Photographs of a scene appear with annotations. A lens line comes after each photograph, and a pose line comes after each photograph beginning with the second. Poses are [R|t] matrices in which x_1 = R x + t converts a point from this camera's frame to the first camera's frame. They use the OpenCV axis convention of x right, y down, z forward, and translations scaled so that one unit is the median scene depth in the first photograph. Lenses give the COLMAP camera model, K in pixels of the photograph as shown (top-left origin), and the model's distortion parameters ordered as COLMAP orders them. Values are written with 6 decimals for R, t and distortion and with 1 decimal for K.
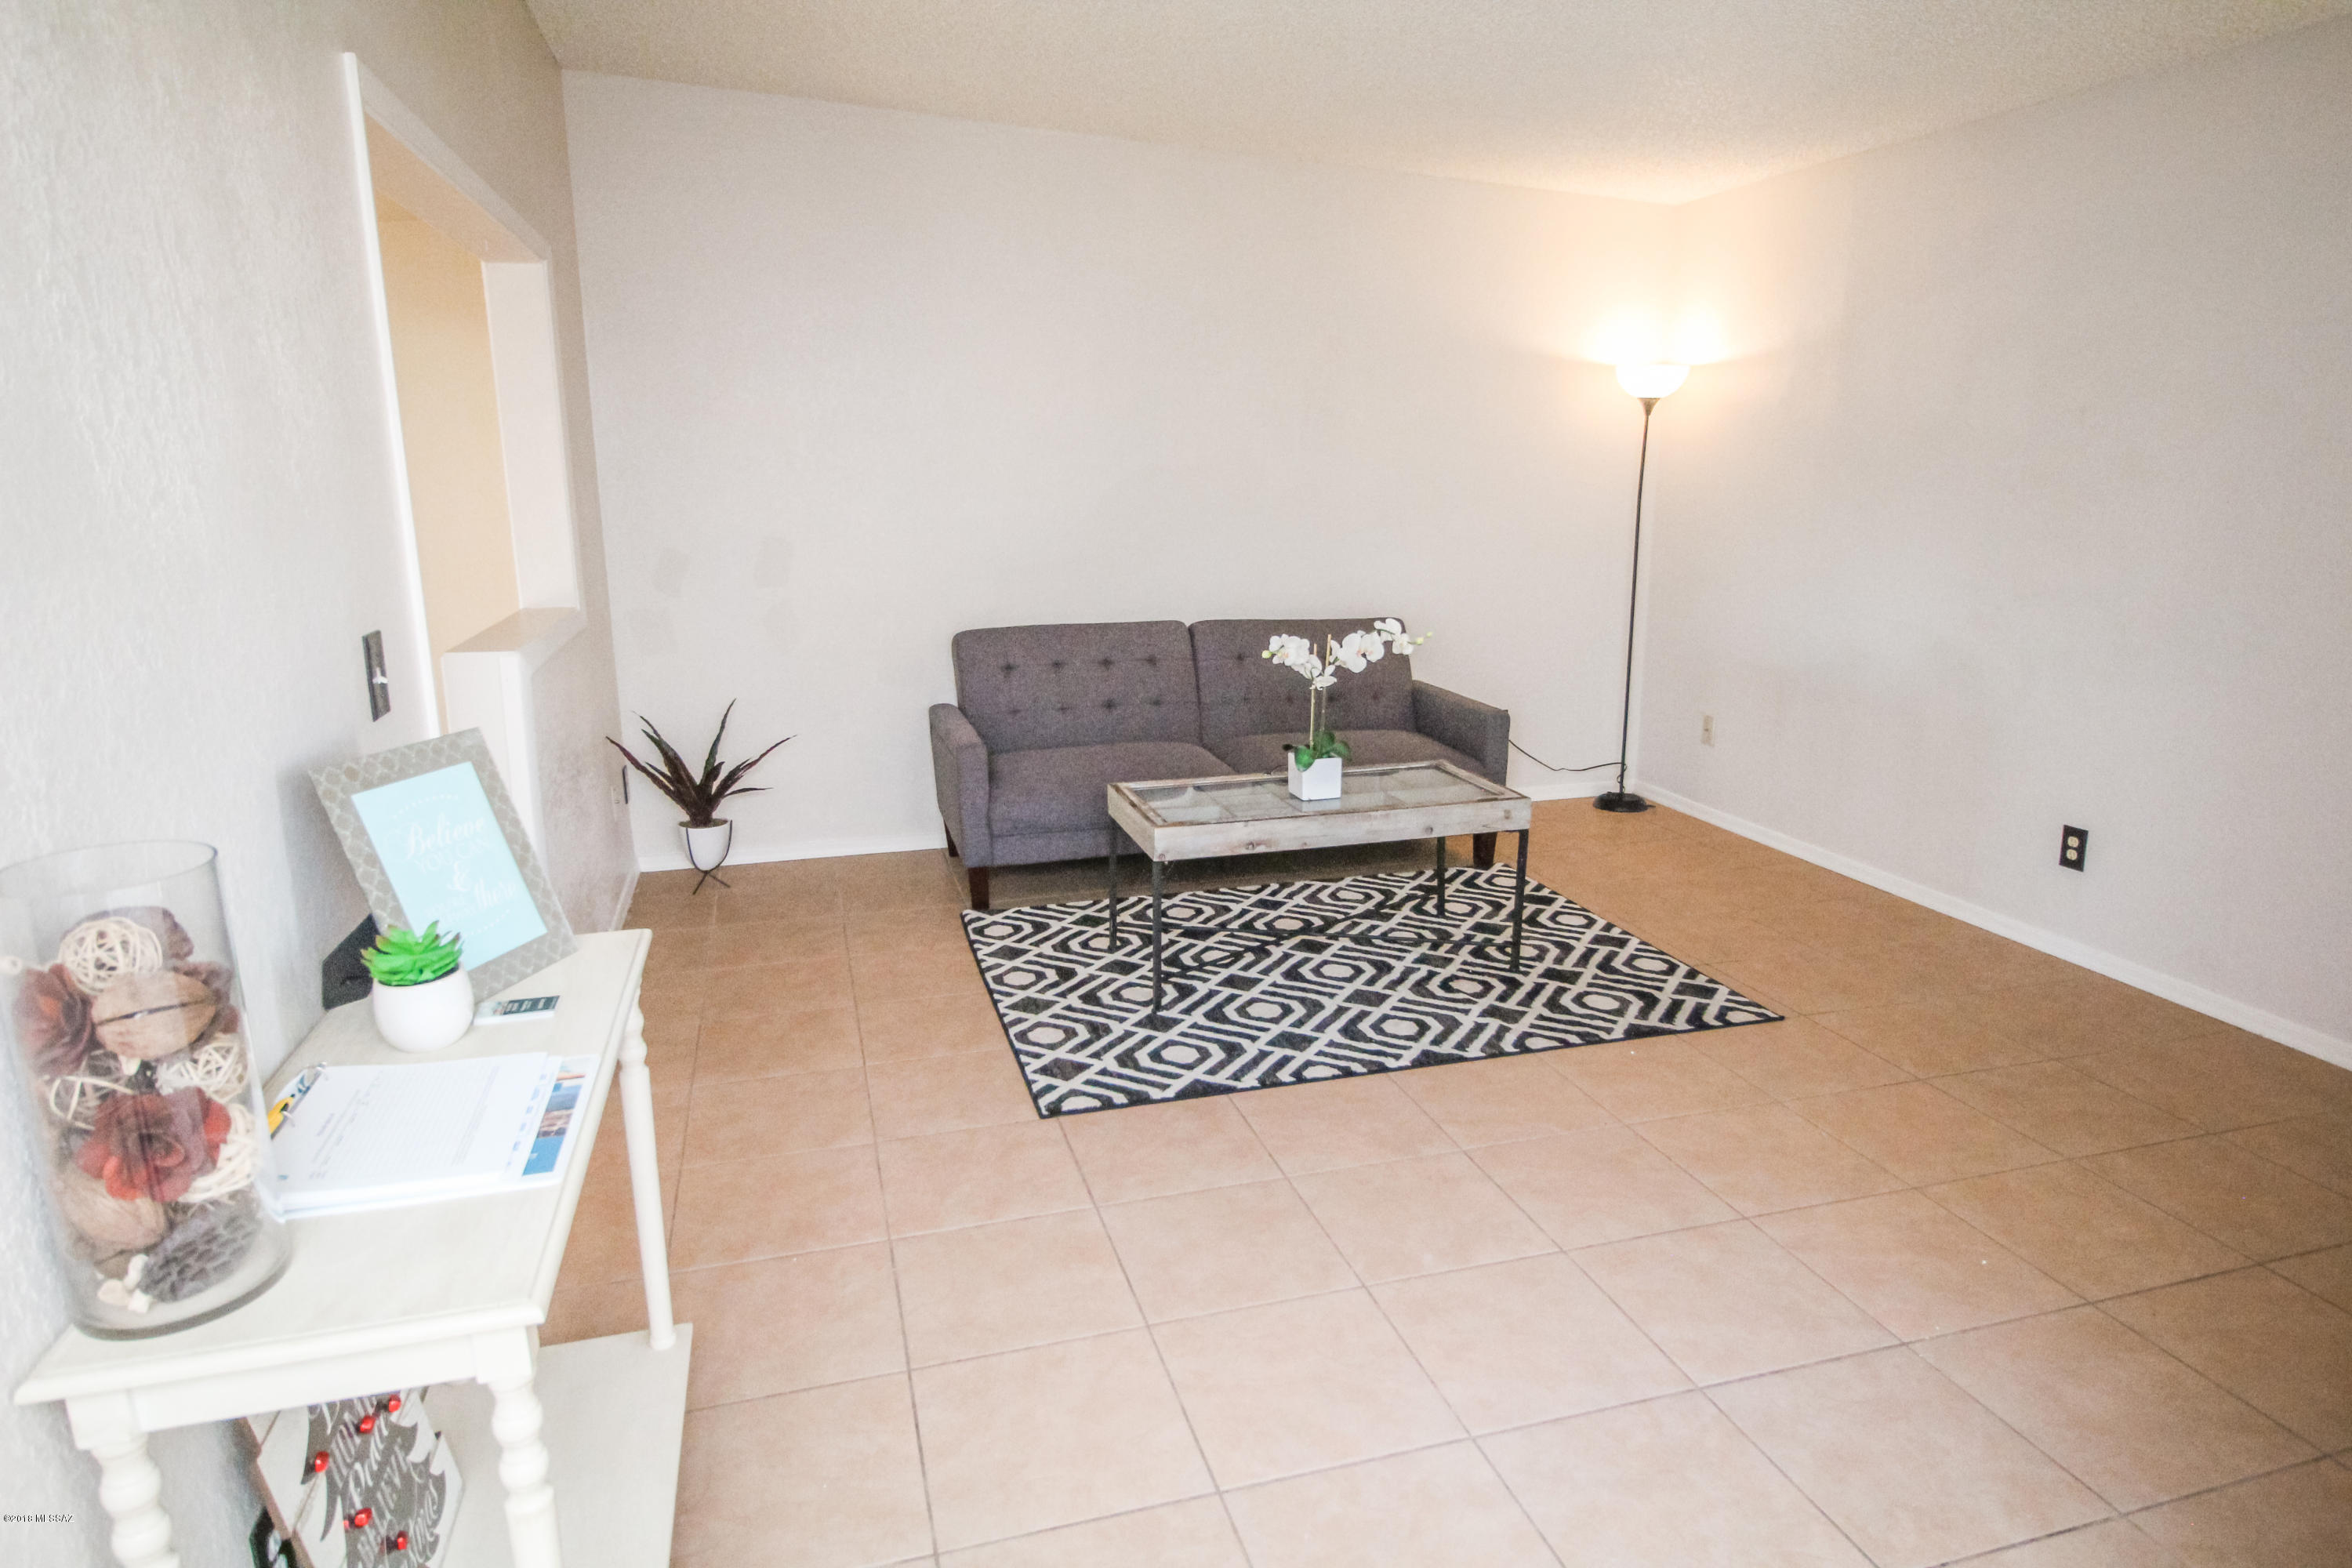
lens RADIAL K [[1374.8, 0, 1167.5], [0, 1374.8, 787.3], [0, 0, 1]] dist [0.001791, -0.006582]
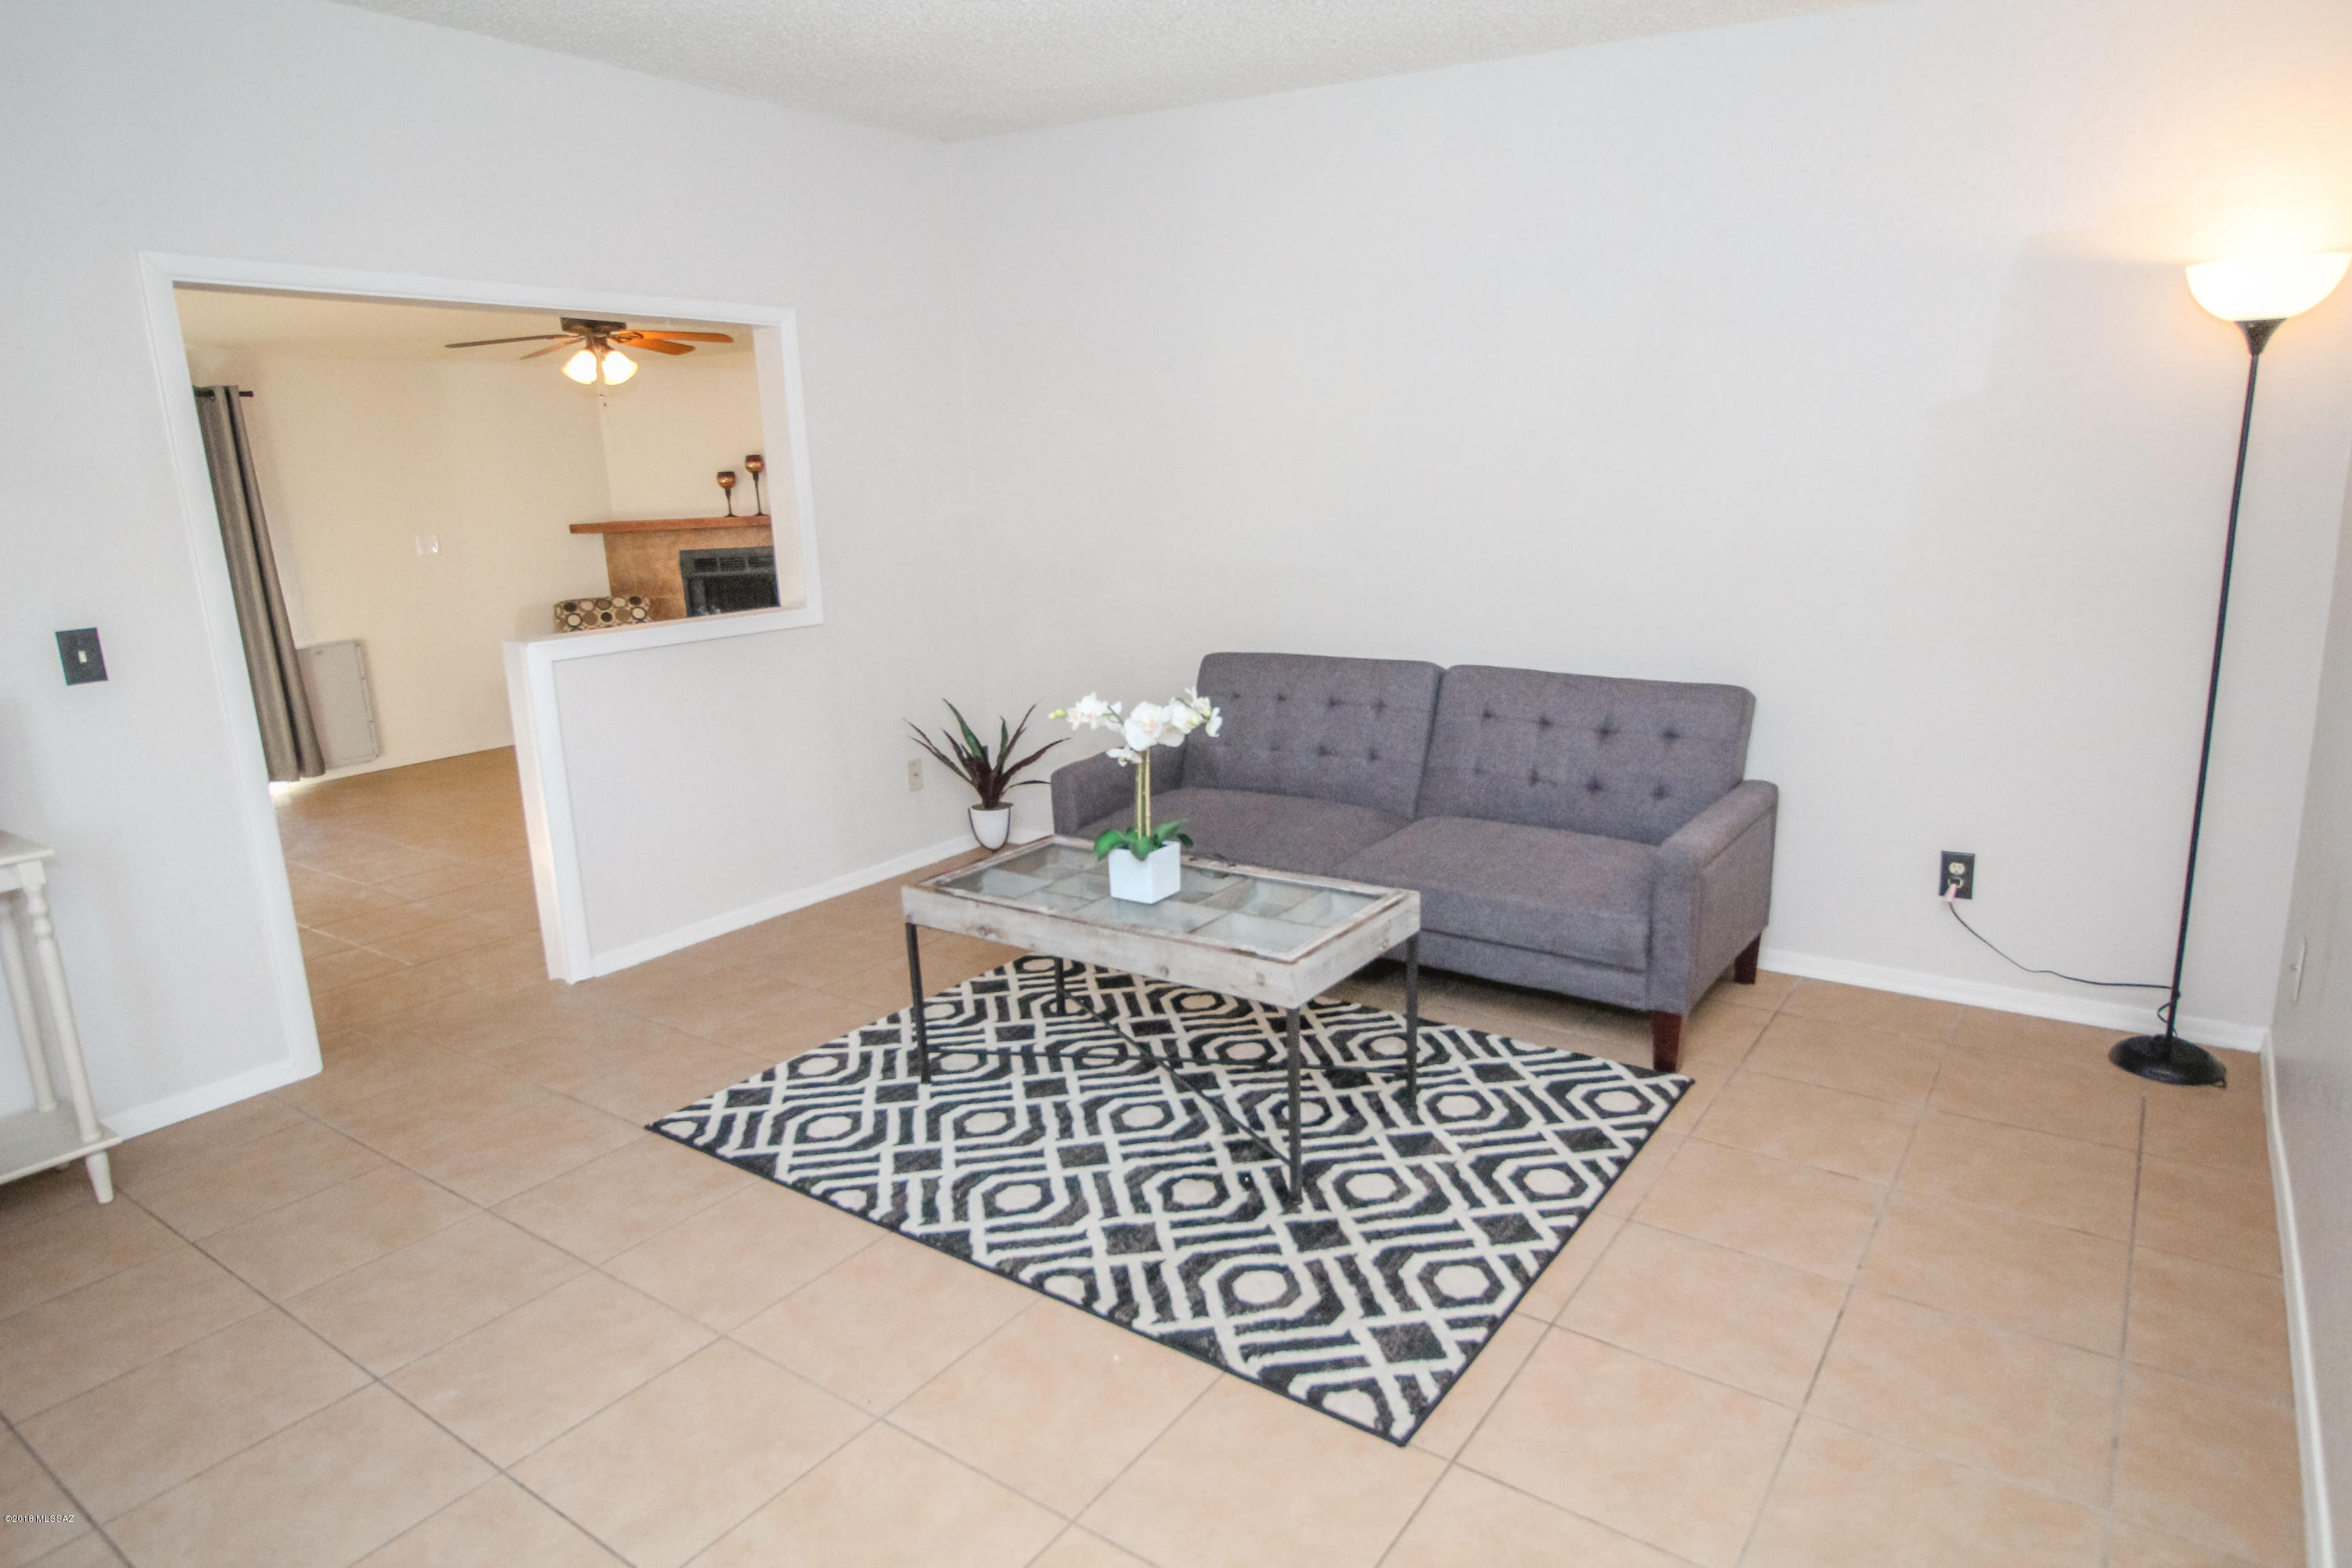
lens RADIAL K [[1374.8, 0, 1179.1], [0, 1374.8, 776.6], [0, 0, 1]] dist [0.001791, -0.006582]
pose [[0.622359, 0.153393, -0.767554, 0.744832], [-0.146132, 0.986139, 0.078588, -0.131321], [0.768970, 0.063254, 0.636148, 0.514434]]
